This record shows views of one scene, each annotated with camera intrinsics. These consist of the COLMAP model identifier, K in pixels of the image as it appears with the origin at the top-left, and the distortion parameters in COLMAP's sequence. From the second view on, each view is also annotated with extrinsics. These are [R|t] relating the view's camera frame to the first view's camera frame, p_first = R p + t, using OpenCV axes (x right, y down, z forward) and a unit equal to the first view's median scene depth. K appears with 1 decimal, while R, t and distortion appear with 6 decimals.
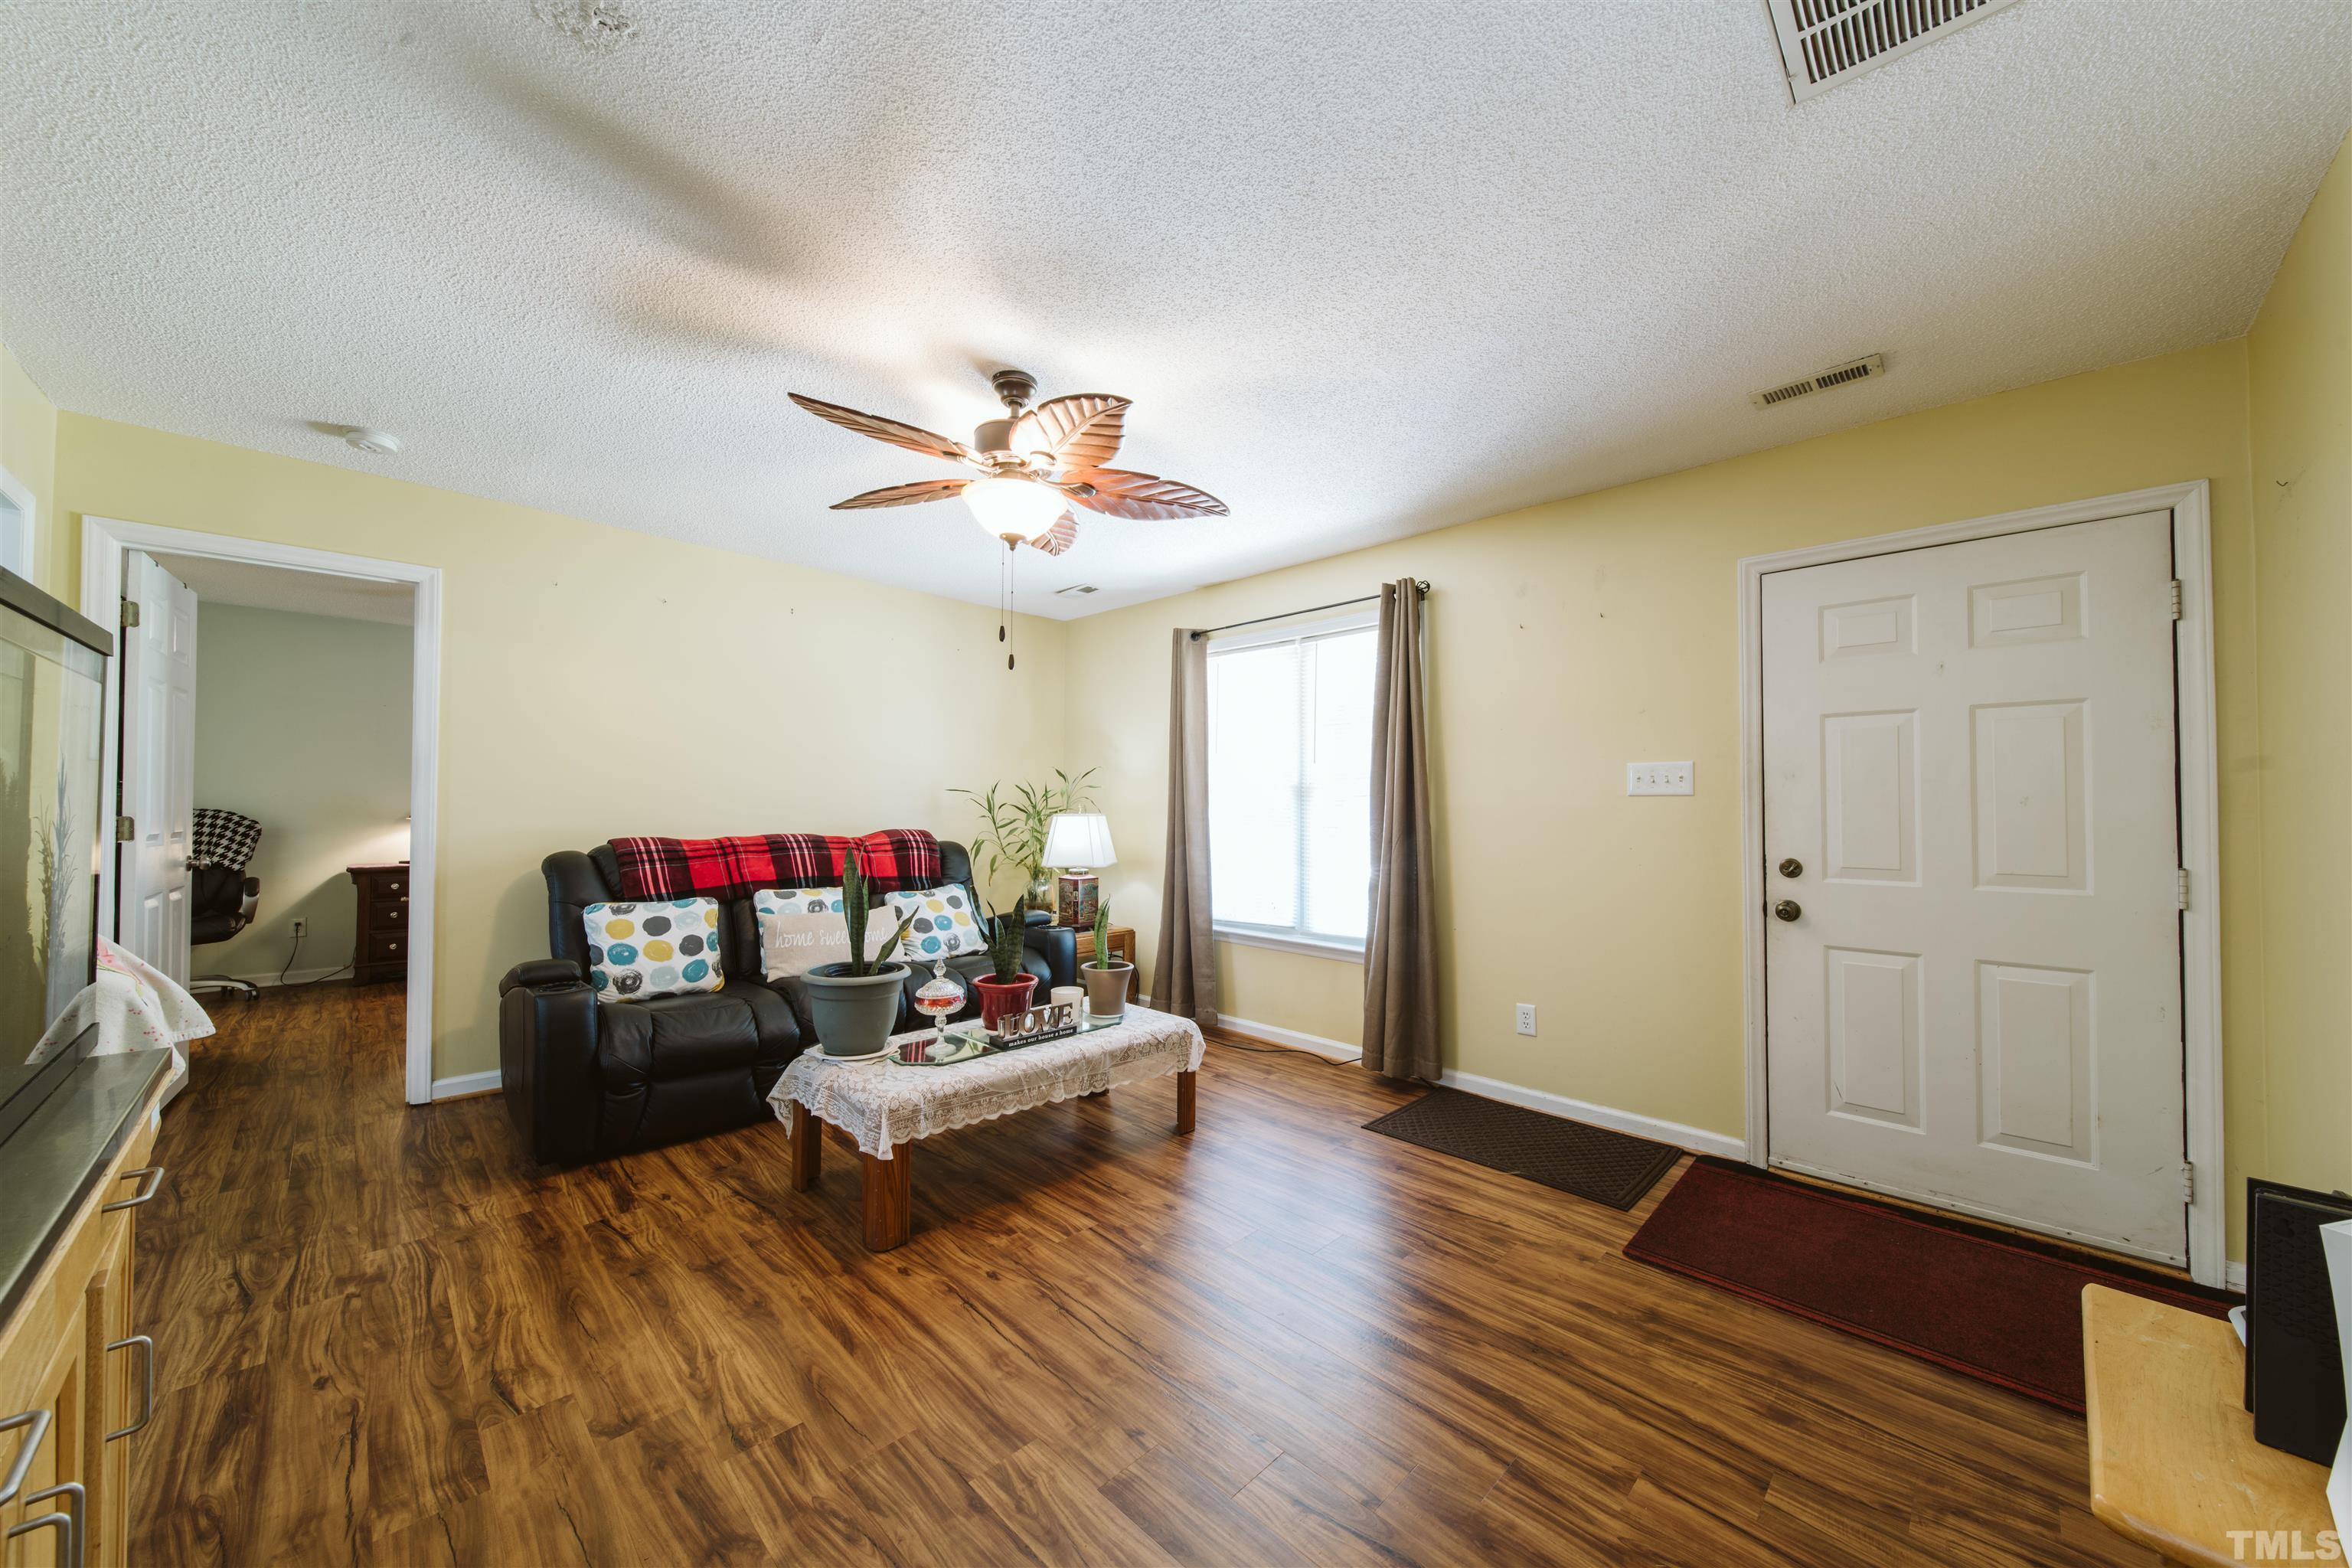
lens RADIAL K [[842.7, 0, 1189.5], [0, 842.7, 791.3], [0, 0, 1]] dist [0.000397, -0.001105]
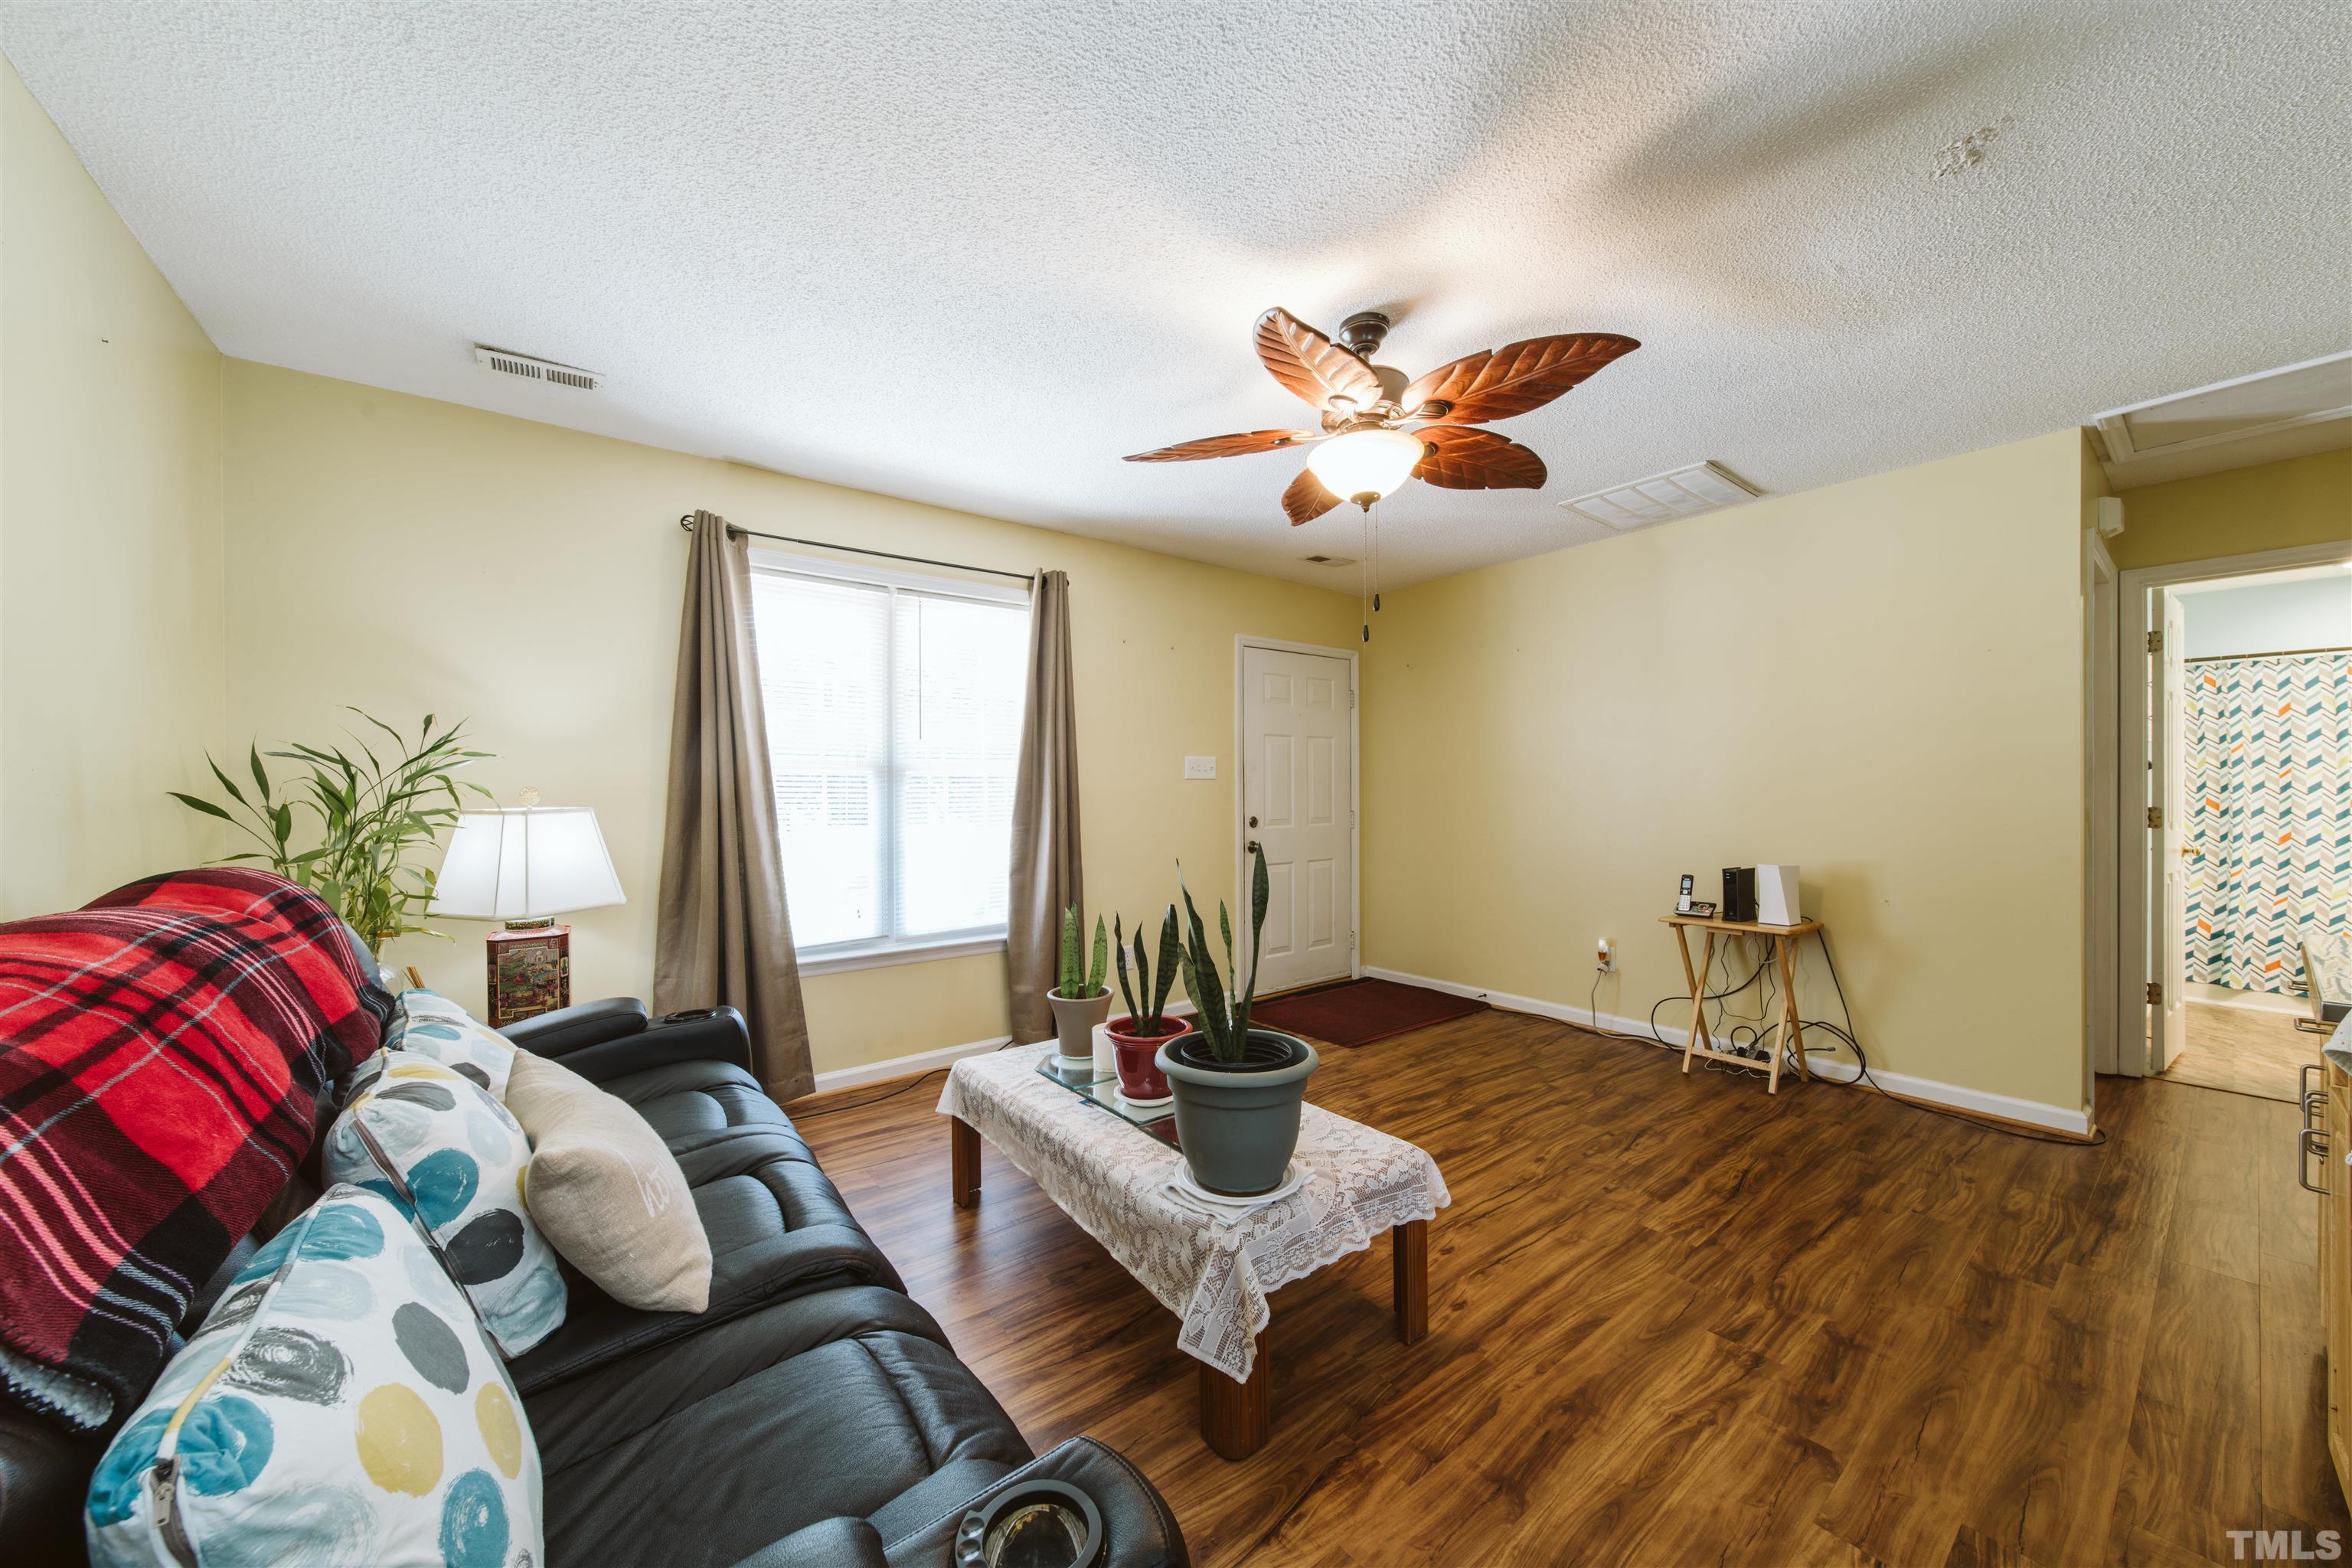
lens RADIAL K [[842.7, 0, 1163.3], [0, 842.7, 790.5], [0, 0, 1]] dist [0.000397, -0.001105]
pose [[0.131702, -0.008433, 0.991253, -1.236290], [-0.011143, 0.999888, 0.009987, 0.013977], [-0.991227, -0.012360, 0.131593, 1.171230]]
